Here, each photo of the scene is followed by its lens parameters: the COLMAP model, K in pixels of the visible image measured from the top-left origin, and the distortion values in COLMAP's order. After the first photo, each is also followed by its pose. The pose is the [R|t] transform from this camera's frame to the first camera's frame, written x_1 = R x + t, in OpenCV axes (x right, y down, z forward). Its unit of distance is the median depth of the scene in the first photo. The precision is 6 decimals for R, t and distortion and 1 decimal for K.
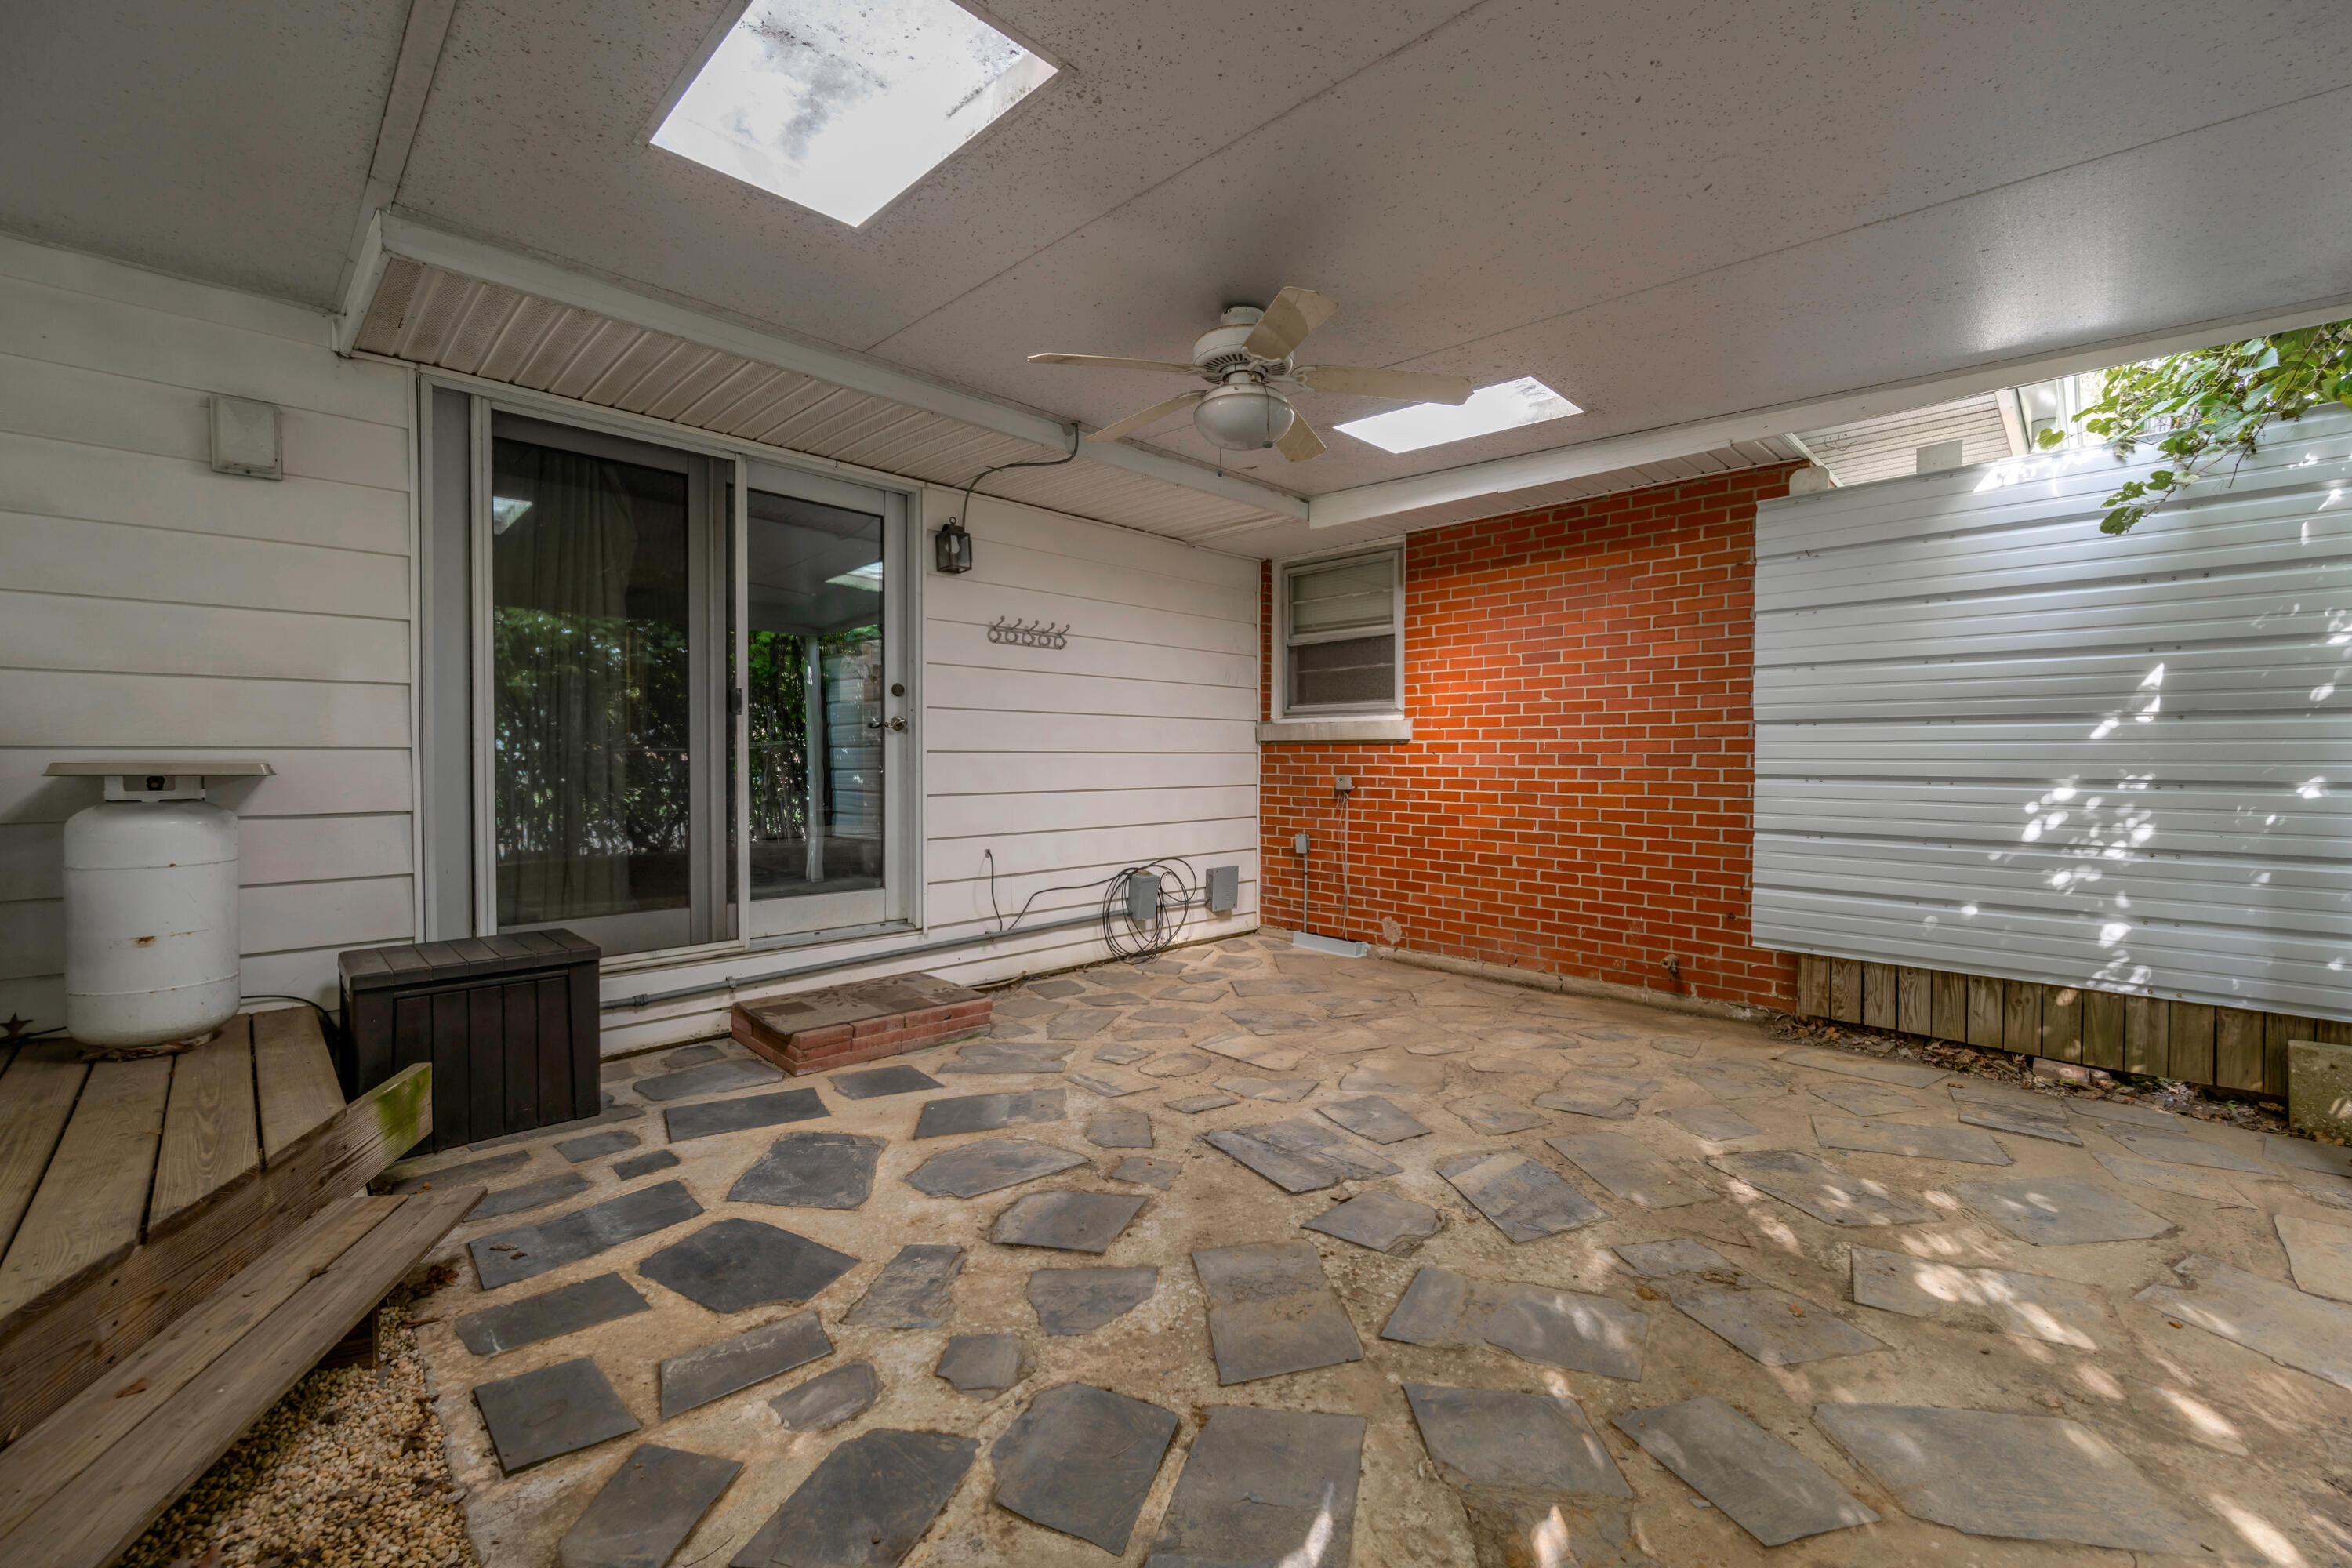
lens RADIAL K [[941.4, 0, 1192.5], [0, 941.4, 773.6], [0, 0, 1]] dist [-0.004440, -0.000688]
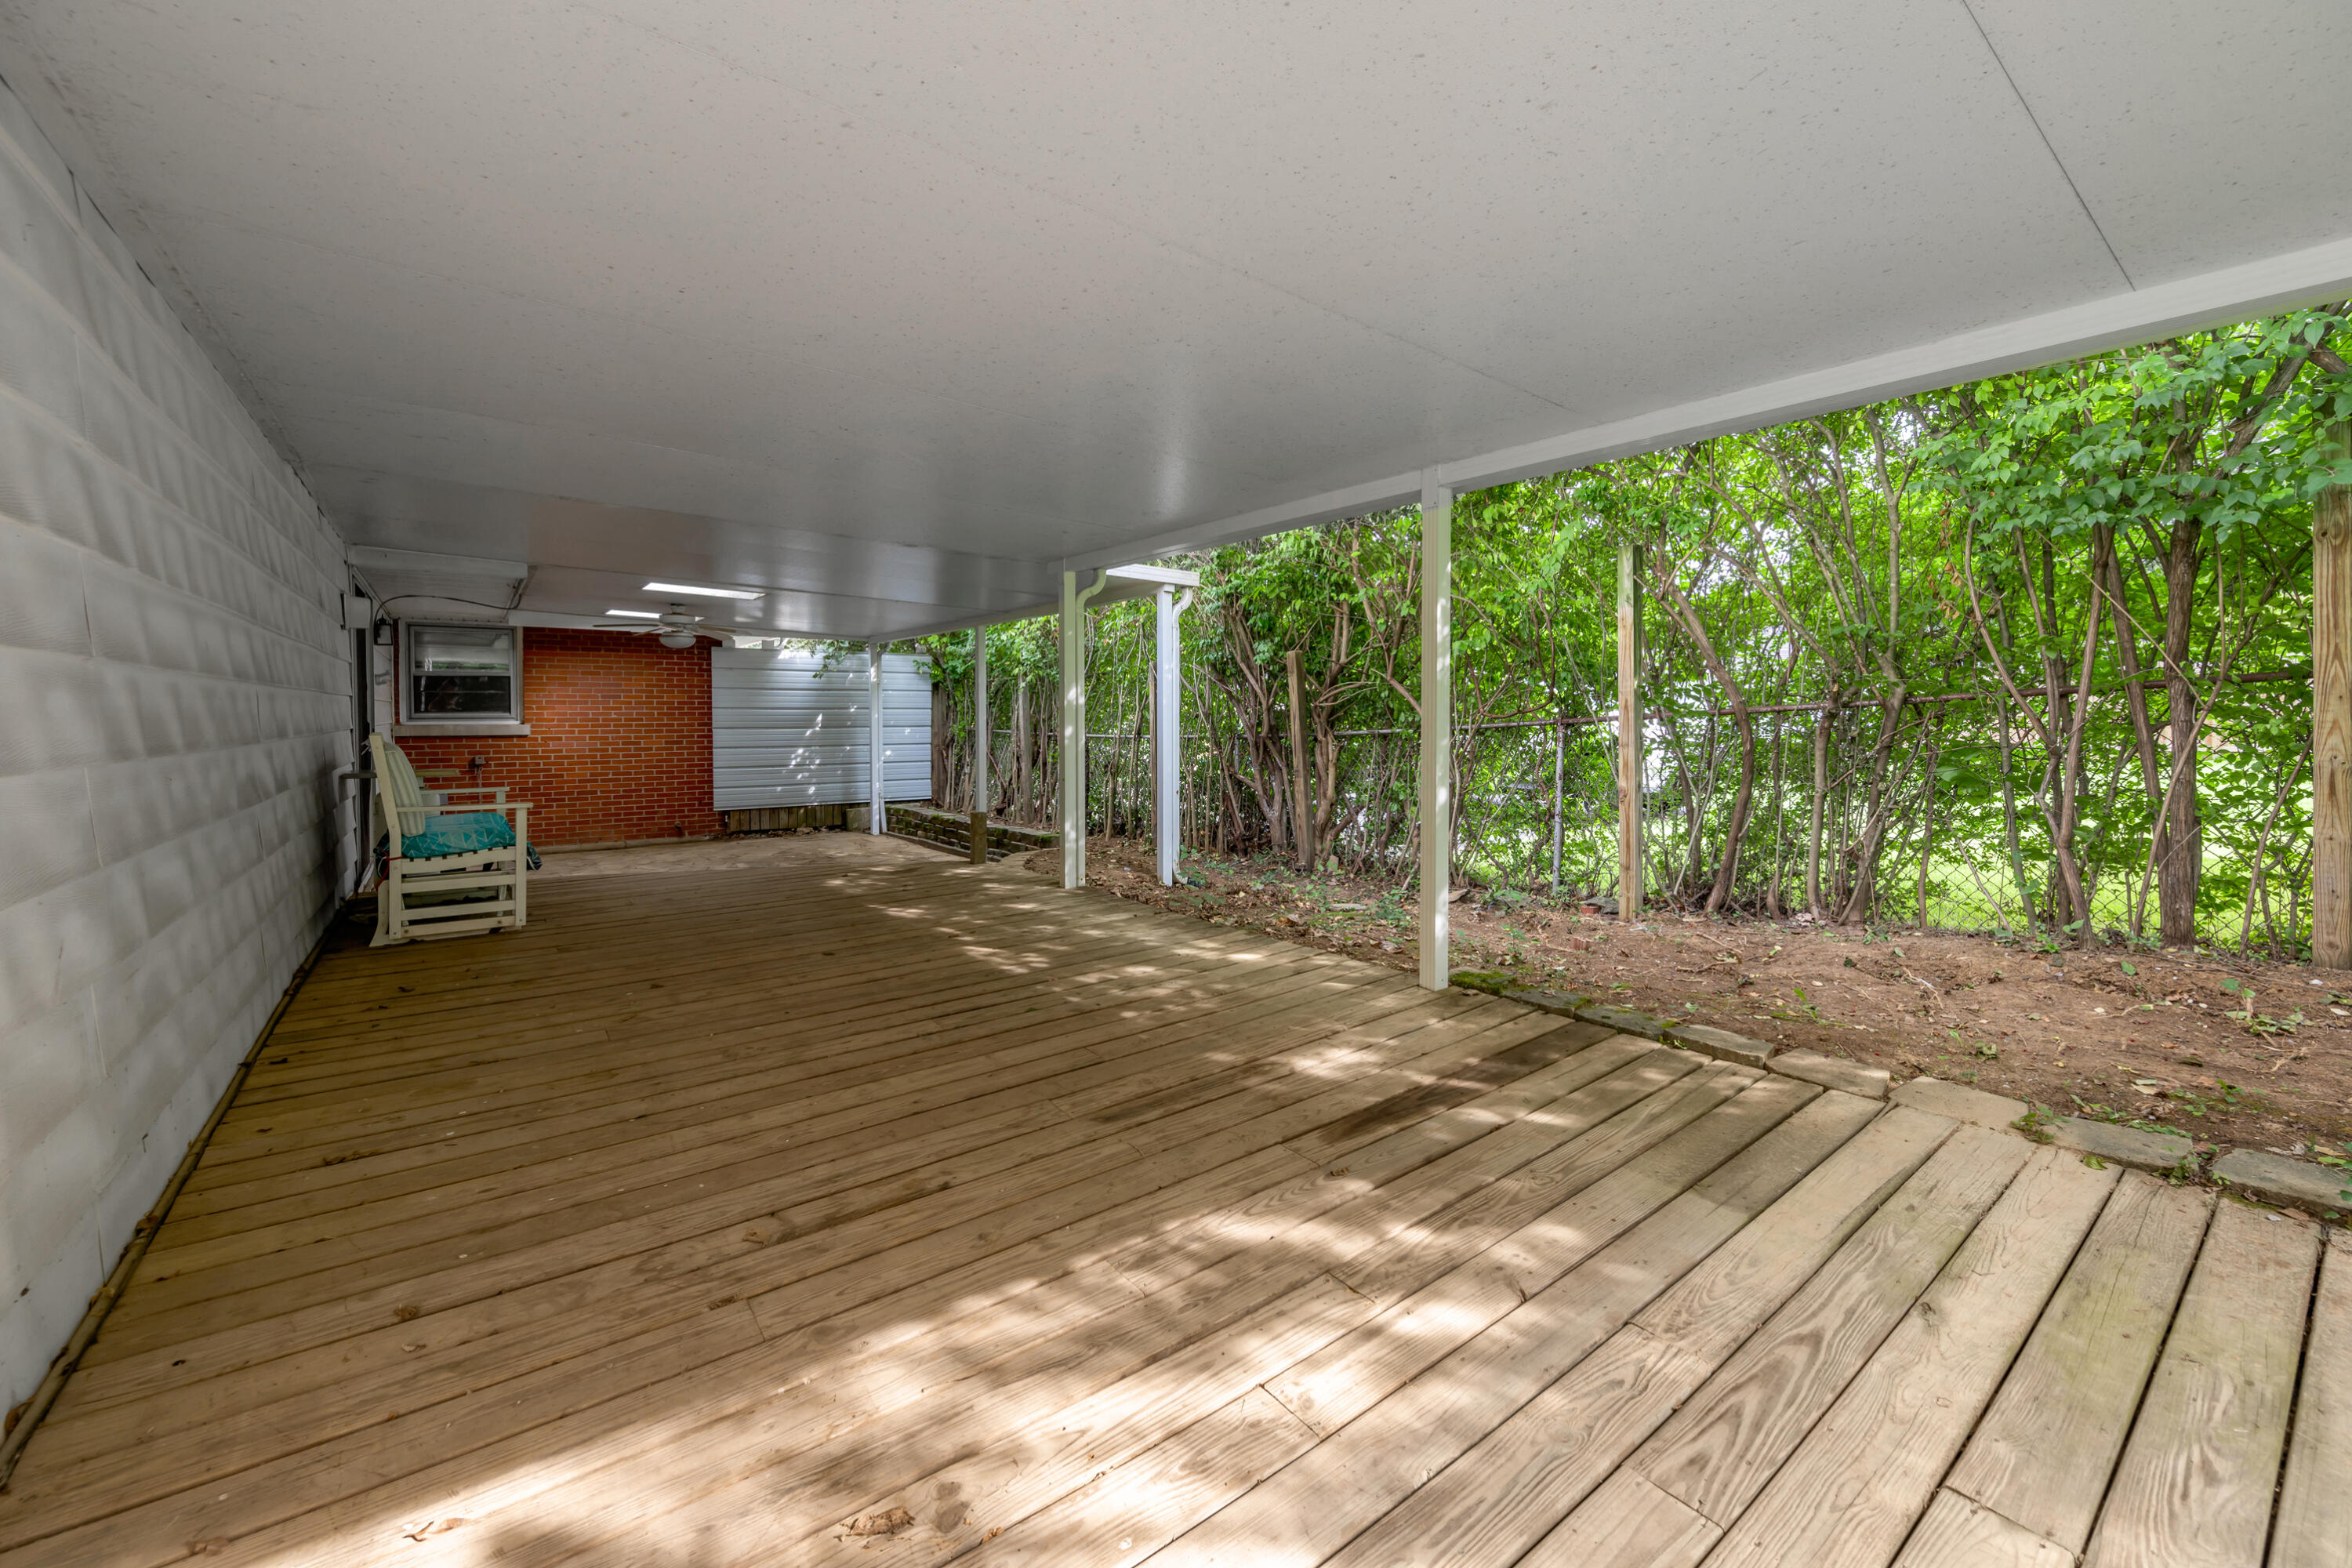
lens RADIAL K [[941.4, 0, 1174.3], [0, 941.4, 718.9], [0, 0, 1]] dist [-0.004440, -0.000688]
pose [[0.159711, -0.004915, 0.987152, -2.822684], [0.020324, 0.999792, 0.001690, -0.090210], [-0.986955, 0.019793, 0.159778, -1.136865]]
